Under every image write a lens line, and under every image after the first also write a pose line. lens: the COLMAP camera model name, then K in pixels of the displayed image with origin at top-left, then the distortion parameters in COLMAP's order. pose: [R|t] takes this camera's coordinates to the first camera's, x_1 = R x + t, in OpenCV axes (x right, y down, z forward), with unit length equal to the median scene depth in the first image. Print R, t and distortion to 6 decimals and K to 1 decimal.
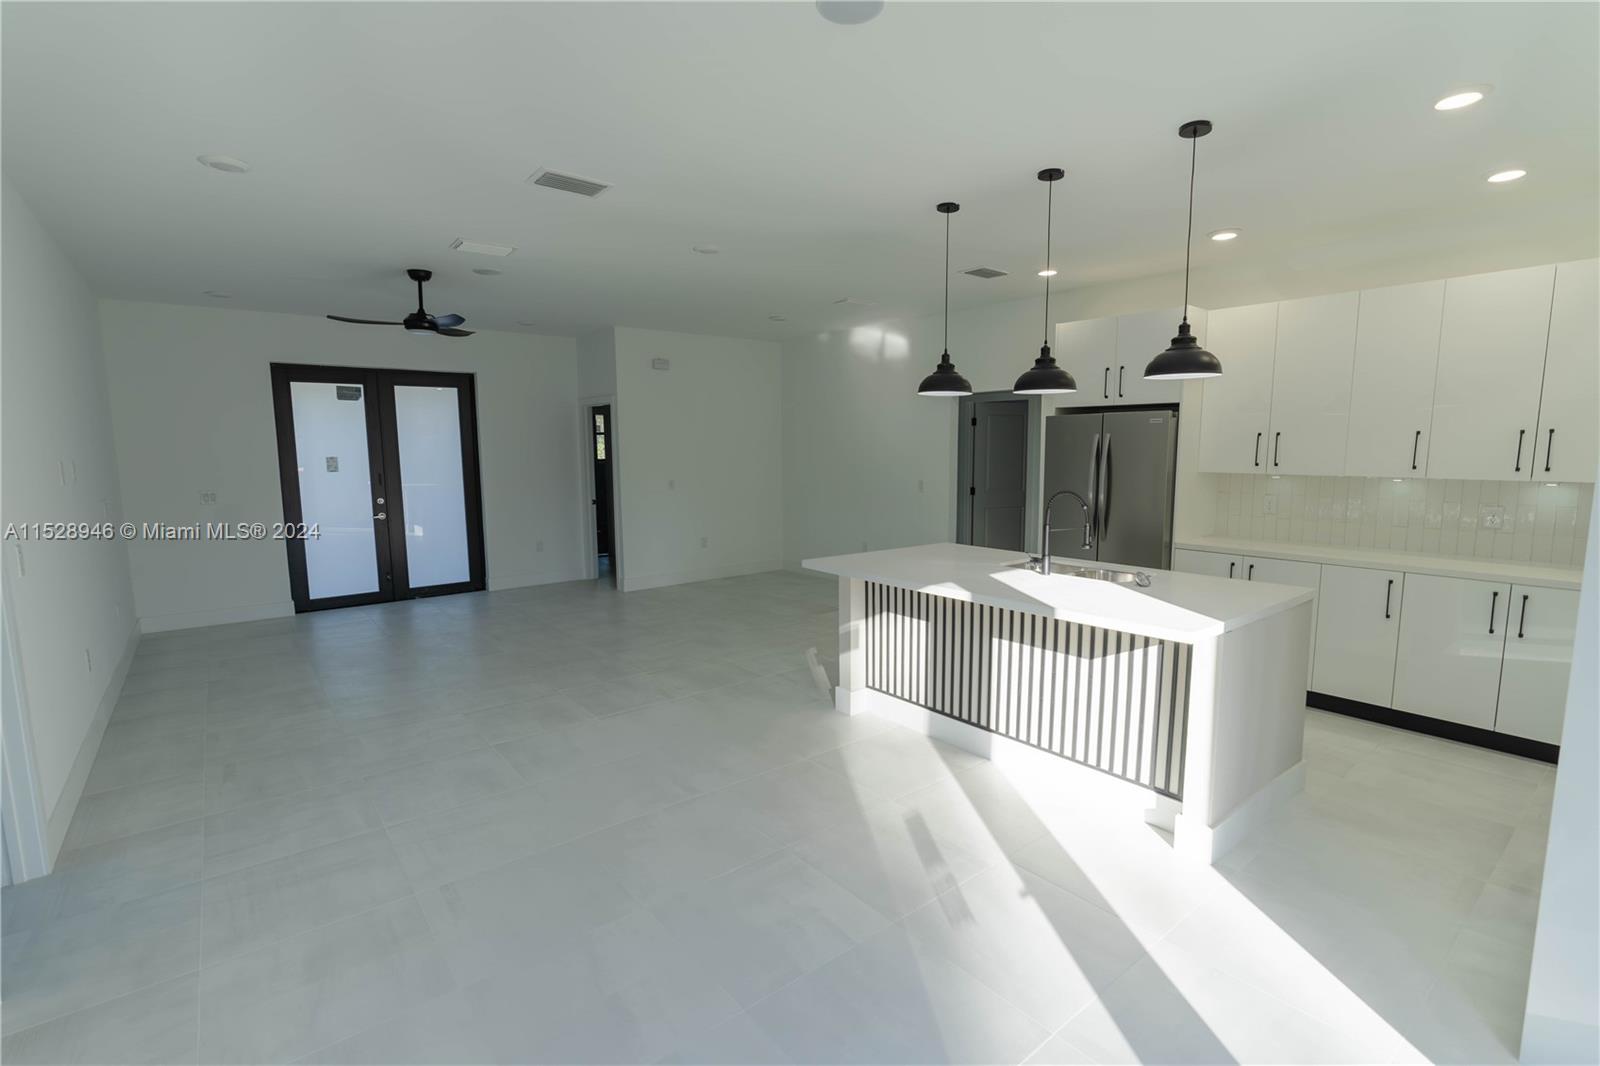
lens RADIAL K [[735.2, 0, 808.0], [0, 735.2, 536.7], [0, 0, 1]] dist [-0.000607, -0.000060]
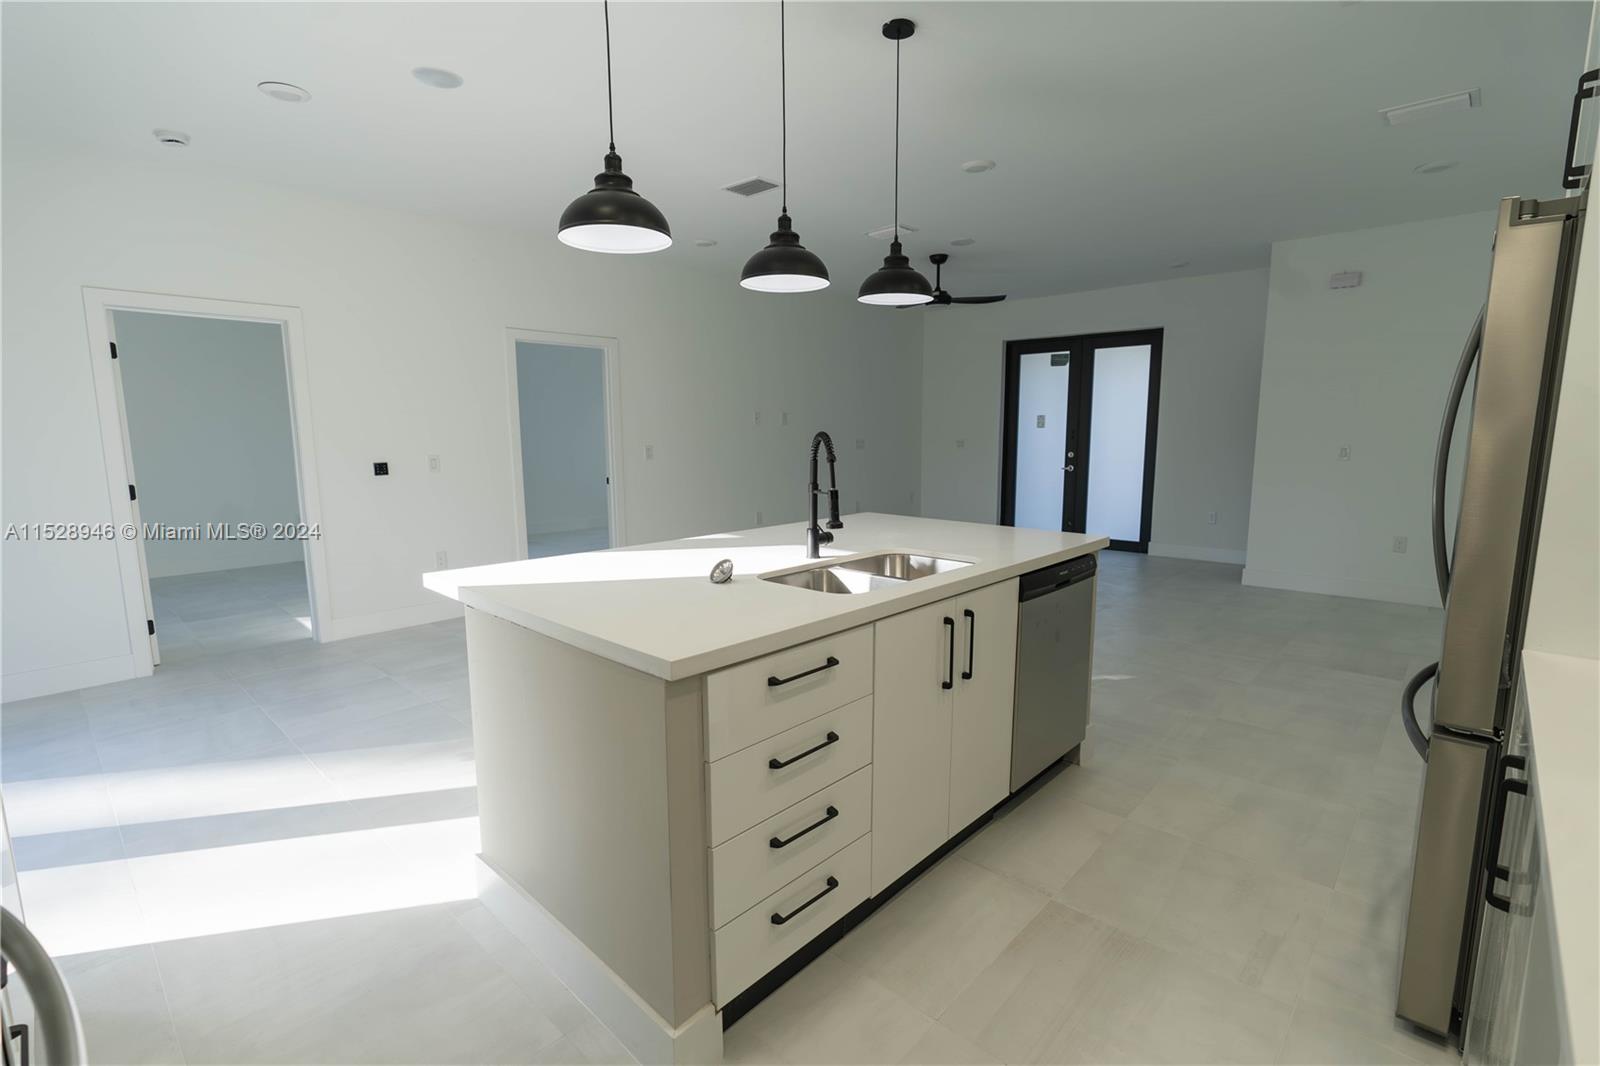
lens RADIAL K [[735.2, 0, 808.0], [0, 735.2, 536.7], [0, 0, 1]] dist [-0.000607, -0.000060]
pose [[0.127814, 0.151551, -0.980151, 0.787451], [-0.118904, 0.983470, 0.136559, -0.050059], [0.984645, 0.099089, 0.143722, 0.735873]]
